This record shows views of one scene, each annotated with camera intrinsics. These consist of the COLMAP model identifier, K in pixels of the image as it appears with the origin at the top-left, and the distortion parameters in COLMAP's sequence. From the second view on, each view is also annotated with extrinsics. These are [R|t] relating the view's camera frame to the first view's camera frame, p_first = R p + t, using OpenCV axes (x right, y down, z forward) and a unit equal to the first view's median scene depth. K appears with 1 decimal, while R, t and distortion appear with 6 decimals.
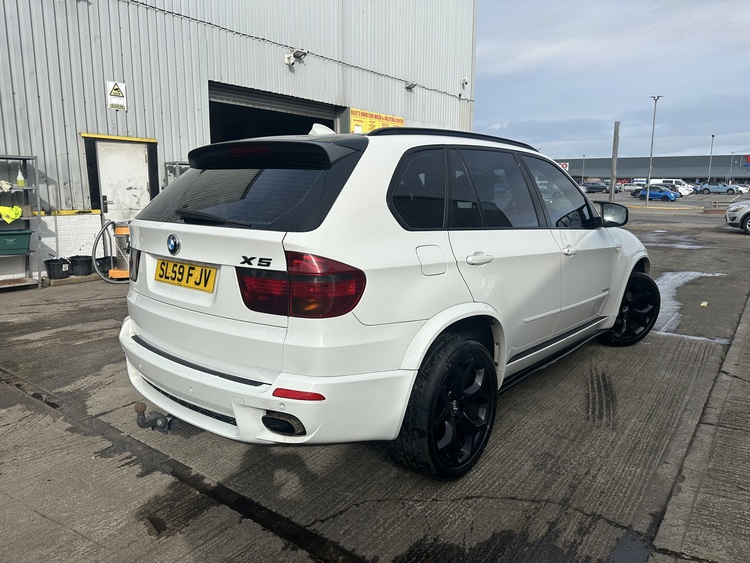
lens RADIAL K [[533.5, 0, 377.4], [0, 533.5, 276.2], [0, 0, 1]] dist [-0.011081, 0.000346]
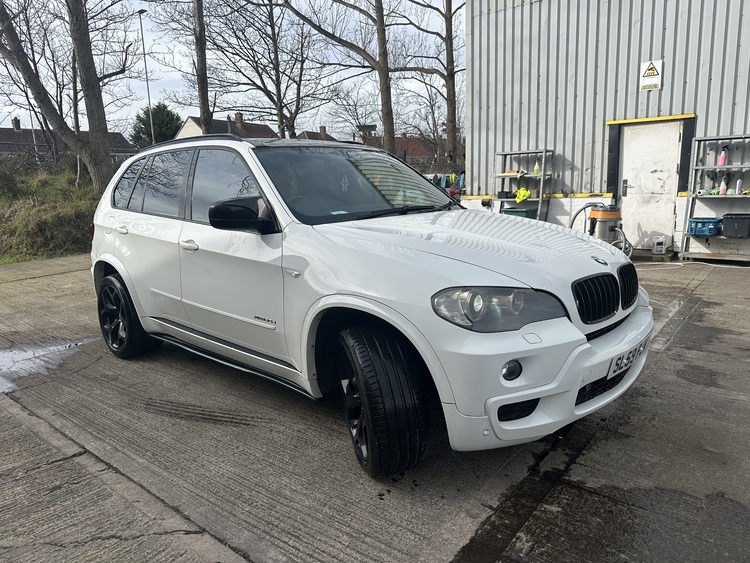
lens RADIAL K [[533.5, 0, 374.5], [0, 533.5, 282.2], [0, 0, 1]] dist [-0.011081, 0.000346]
pose [[-0.043647, 0.178389, -0.982992, 0.551019], [-0.125541, 0.975151, 0.182540, -0.085769], [0.991128, 0.131373, -0.020167, 0.571402]]
